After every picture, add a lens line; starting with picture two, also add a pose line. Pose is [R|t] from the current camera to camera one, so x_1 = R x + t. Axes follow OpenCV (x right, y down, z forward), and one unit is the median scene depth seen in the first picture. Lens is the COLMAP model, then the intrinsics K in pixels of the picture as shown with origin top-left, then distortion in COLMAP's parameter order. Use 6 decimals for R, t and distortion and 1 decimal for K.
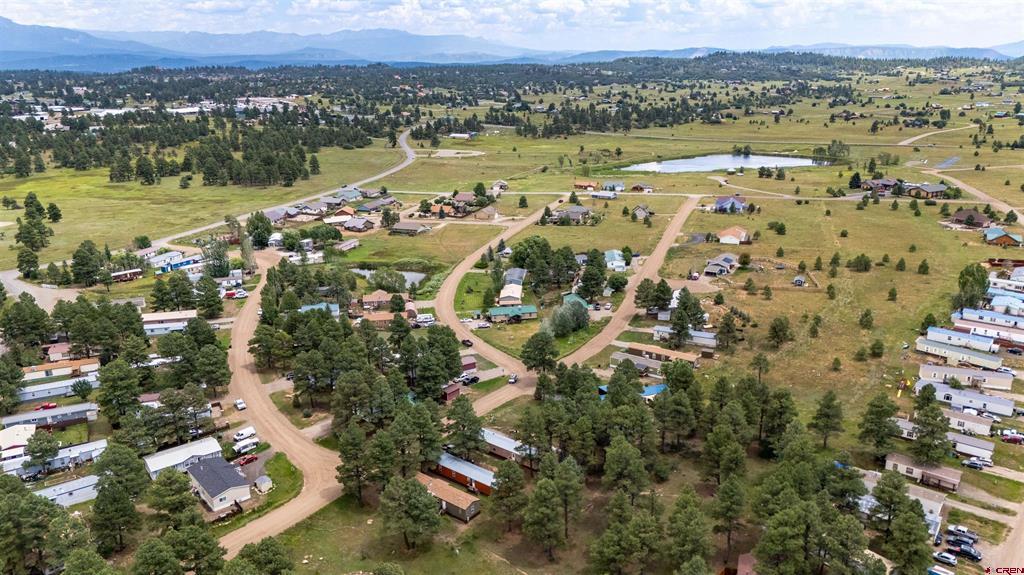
lens RADIAL K [[749.2, 0, 513.1], [0, 749.2, 295.5], [0, 0, 1]] dist [0.077784, -0.076698]
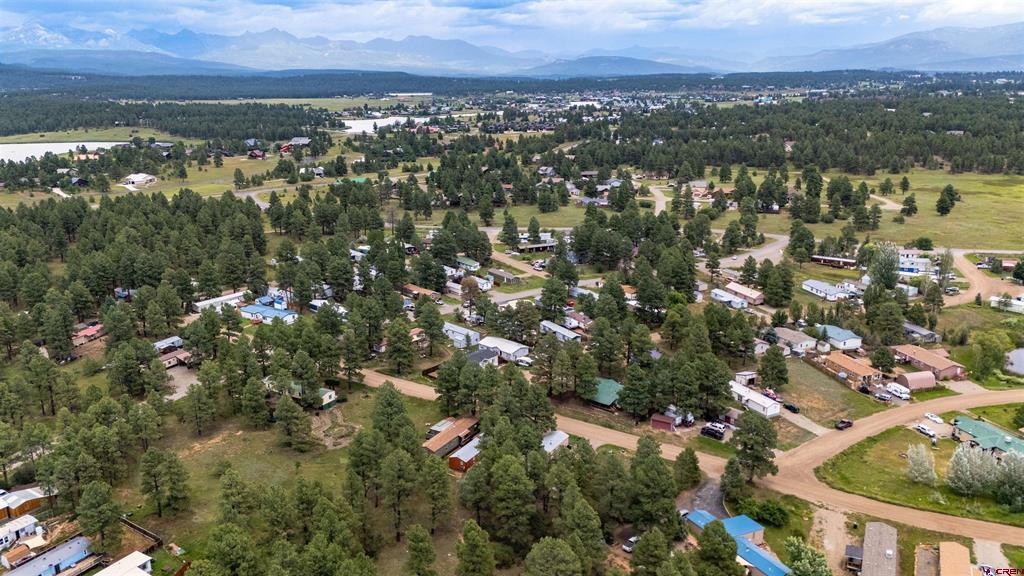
lens RADIAL K [[749.2, 0, 511.8], [0, 749.2, 282.8], [0, 0, 1]] dist [0.077784, -0.076698]
pose [[0.121459, 0.268034, -0.955723, 0.278456], [-0.282764, 0.932299, 0.225529, -0.069105], [0.951468, 0.242851, 0.189027, 0.247210]]
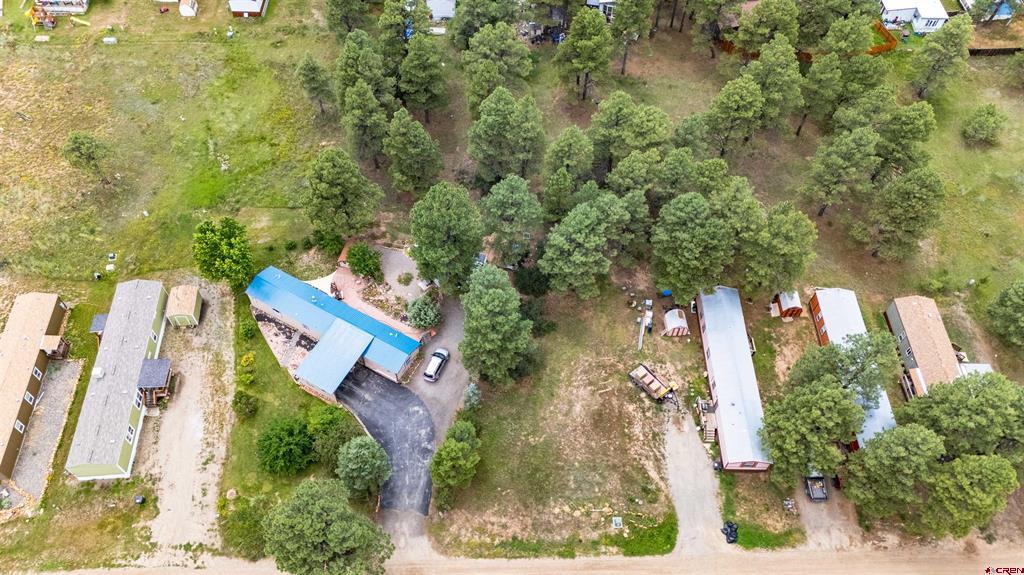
lens RADIAL K [[749.2, 0, 514.8], [0, 749.2, 287.3], [0, 0, 1]] dist [0.077784, -0.076698]
pose [[-0.620252, -0.644024, 0.447796, -0.034465], [0.217526, 0.407262, 0.887029, -0.091975], [-0.753638, 0.647588, -0.112513, 0.375857]]
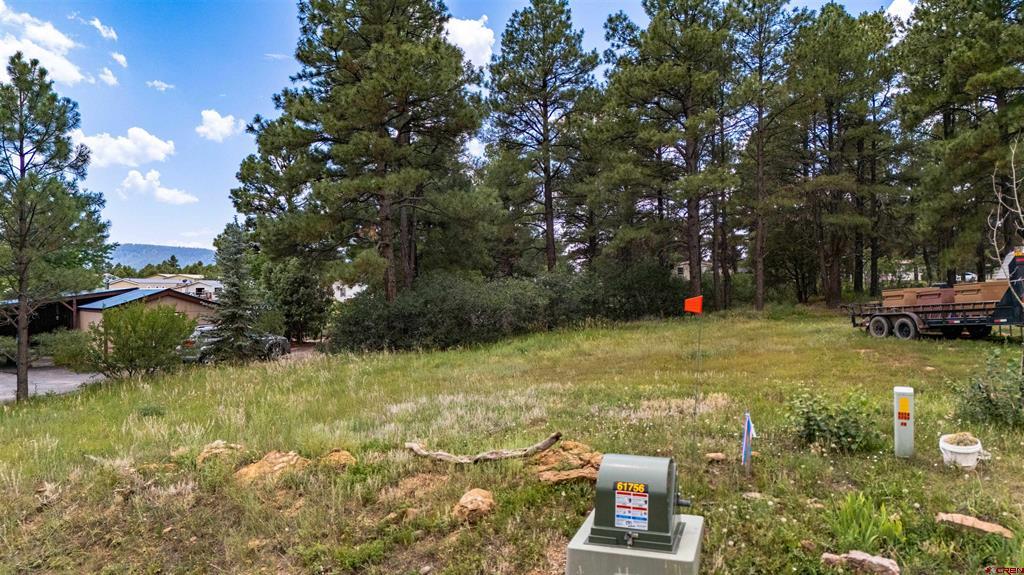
lens RADIAL K [[749.2, 0, 513.8], [0, 749.2, 288.1], [0, 0, 1]] dist [0.077784, -0.076698]
pose [[-0.305822, 0.017094, 0.951935, -0.020633], [0.298199, 0.951252, 0.078719, 0.055788], [-0.904185, 0.307940, -0.296011, 0.377716]]
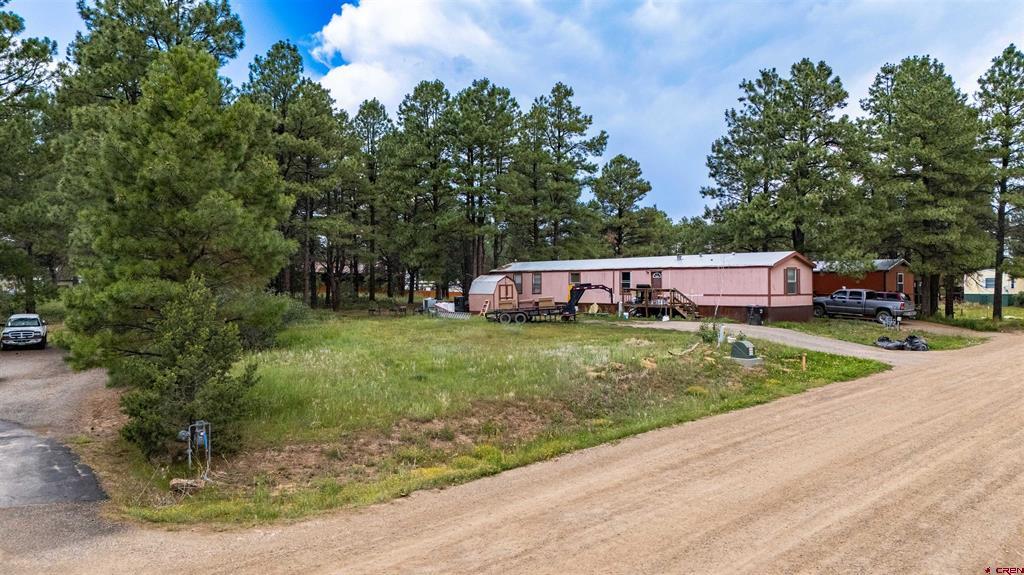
lens RADIAL K [[749.2, 0, 519.4], [0, 749.2, 293.2], [0, 0, 1]] dist [0.077784, -0.076698]
pose [[-0.988450, 0.015226, 0.150777, -0.003910], [0.060582, 0.951683, 0.301048, 0.040690], [-0.138908, 0.306705, -0.941614, 0.421491]]
